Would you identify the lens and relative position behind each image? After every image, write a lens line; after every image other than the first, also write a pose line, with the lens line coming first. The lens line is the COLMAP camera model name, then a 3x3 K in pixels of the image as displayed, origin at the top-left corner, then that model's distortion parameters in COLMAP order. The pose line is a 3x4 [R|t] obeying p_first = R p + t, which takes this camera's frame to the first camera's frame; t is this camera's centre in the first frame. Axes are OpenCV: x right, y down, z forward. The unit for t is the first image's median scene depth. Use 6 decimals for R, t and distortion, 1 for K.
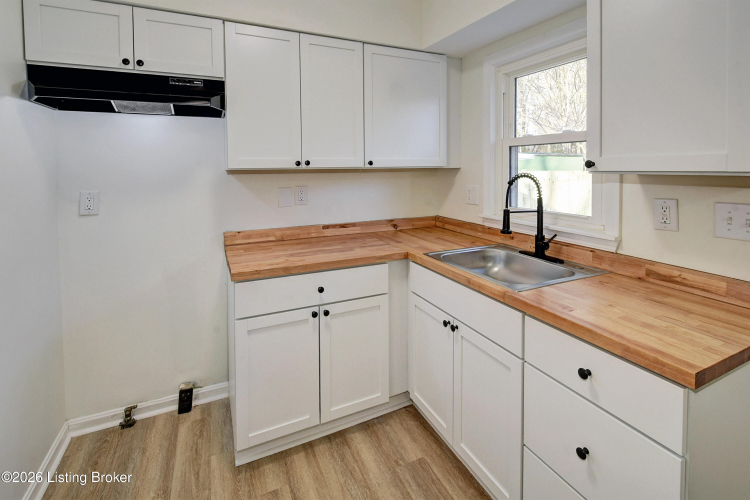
lens RADIAL K [[351.6, 0, 388.8], [0, 351.6, 175.6], [0, 0, 1]] dist [0.000198, -0.002285]
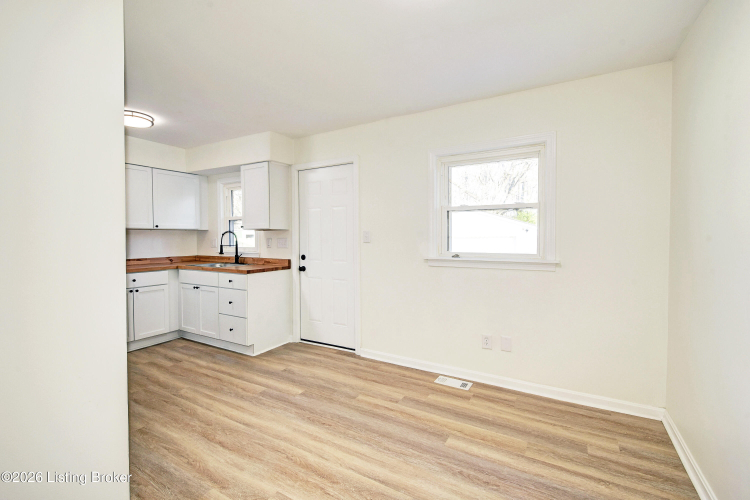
lens RADIAL K [[336.2, 0, 380.6], [0, 336.2, 248.1], [0, 0, 1]] dist [-0.009104, -0.000539]
pose [[0.838063, -0.014301, 0.545386, -0.028189], [0.009000, 0.999883, 0.012390, 0.092751], [-0.545500, -0.005476, 0.838093, -1.576934]]
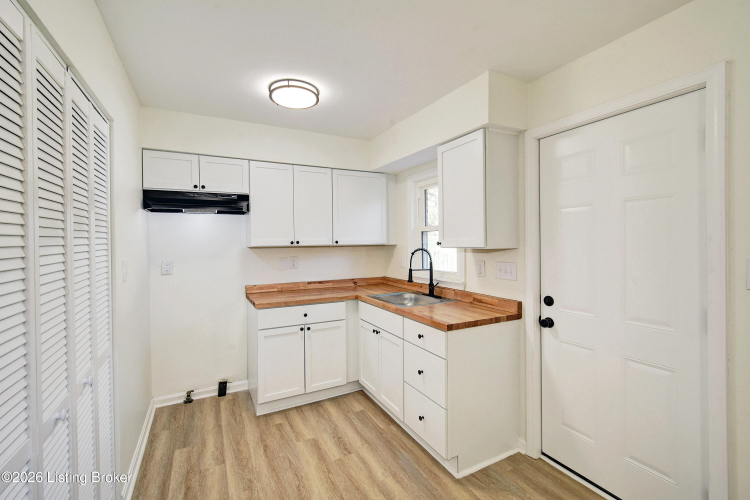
lens RADIAL K [[336.2, 0, 381.5], [0, 336.2, 241.9], [0, 0, 1]] dist [-0.009104, -0.000539]
pose [[0.999765, -0.004809, 0.021158, 0.140970], [0.005277, 0.999742, -0.022107, -0.001609], [-0.021046, 0.022213, 0.999532, -0.640220]]
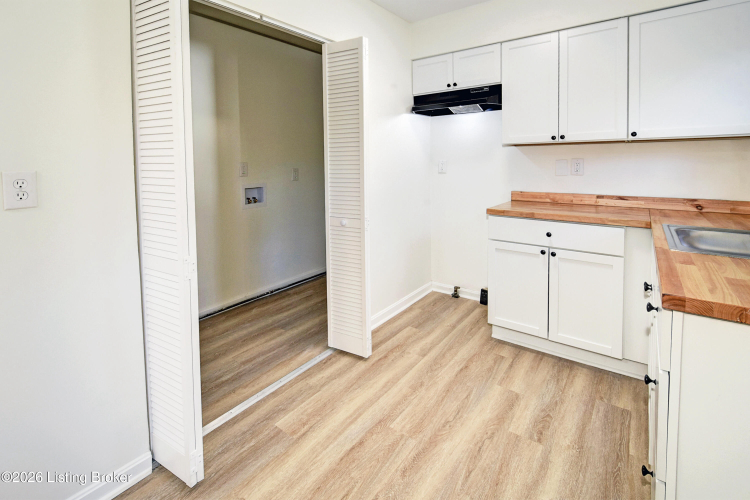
lens RADIAL K [[351.6, 0, 353.6], [0, 351.6, 171.3], [0, 0, 1]] dist [0.000198, -0.002285]
pose [[0.417008, 0.032602, -0.908318, 0.619177], [-0.011965, 0.999467, 0.030381, 0.057597], [0.908824, -0.001801, 0.417175, -0.172425]]
